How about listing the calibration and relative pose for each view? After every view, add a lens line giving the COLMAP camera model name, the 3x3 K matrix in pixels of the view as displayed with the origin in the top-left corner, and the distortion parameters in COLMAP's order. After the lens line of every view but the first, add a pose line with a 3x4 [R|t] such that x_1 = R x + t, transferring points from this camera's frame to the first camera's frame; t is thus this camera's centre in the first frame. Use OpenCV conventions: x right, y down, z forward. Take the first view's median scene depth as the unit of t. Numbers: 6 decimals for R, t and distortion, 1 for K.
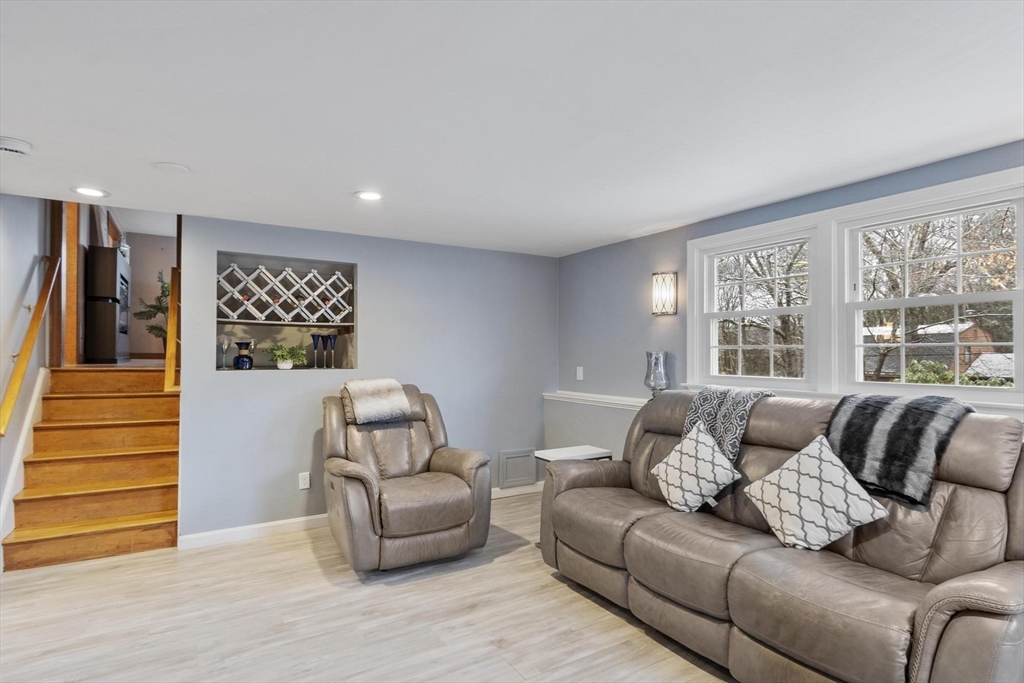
lens RADIAL K [[526.0, 0, 508.9], [0, 526.0, 347.0], [0, 0, 1]] dist [-0.022280, -0.000779]
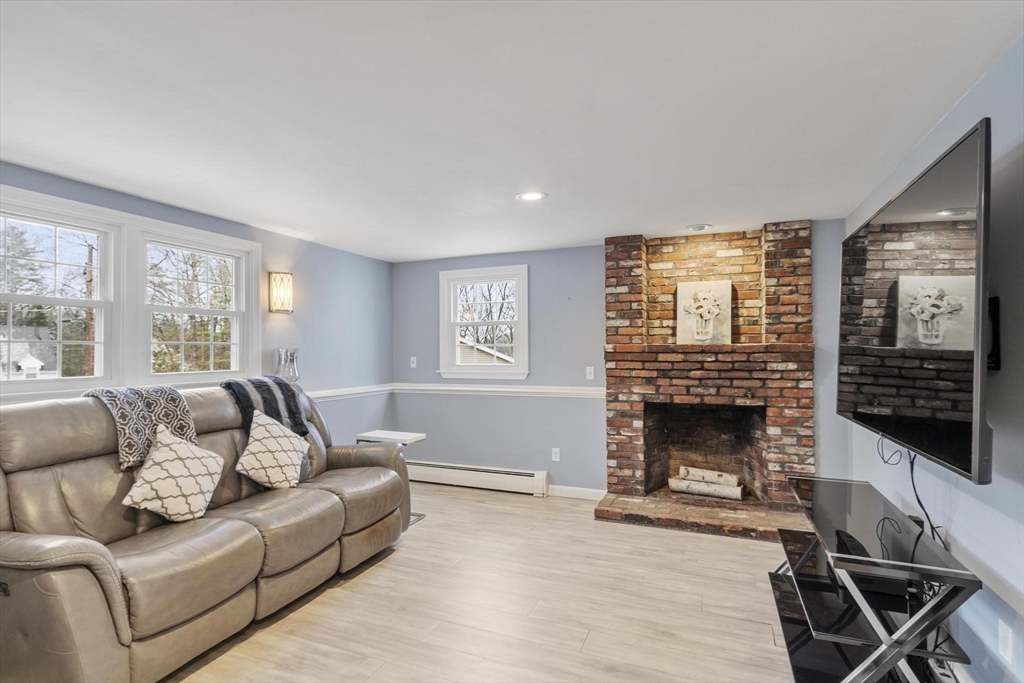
lens RADIAL K [[526.0, 0, 508.9], [0, 526.0, 346.3], [0, 0, 1]] dist [-0.022280, -0.000779]
pose [[-0.611020, -0.000100, 0.791615, -0.838280], [-0.009861, 0.999923, -0.007486, 0.013869], [-0.791554, -0.012380, -0.610974, 1.291549]]
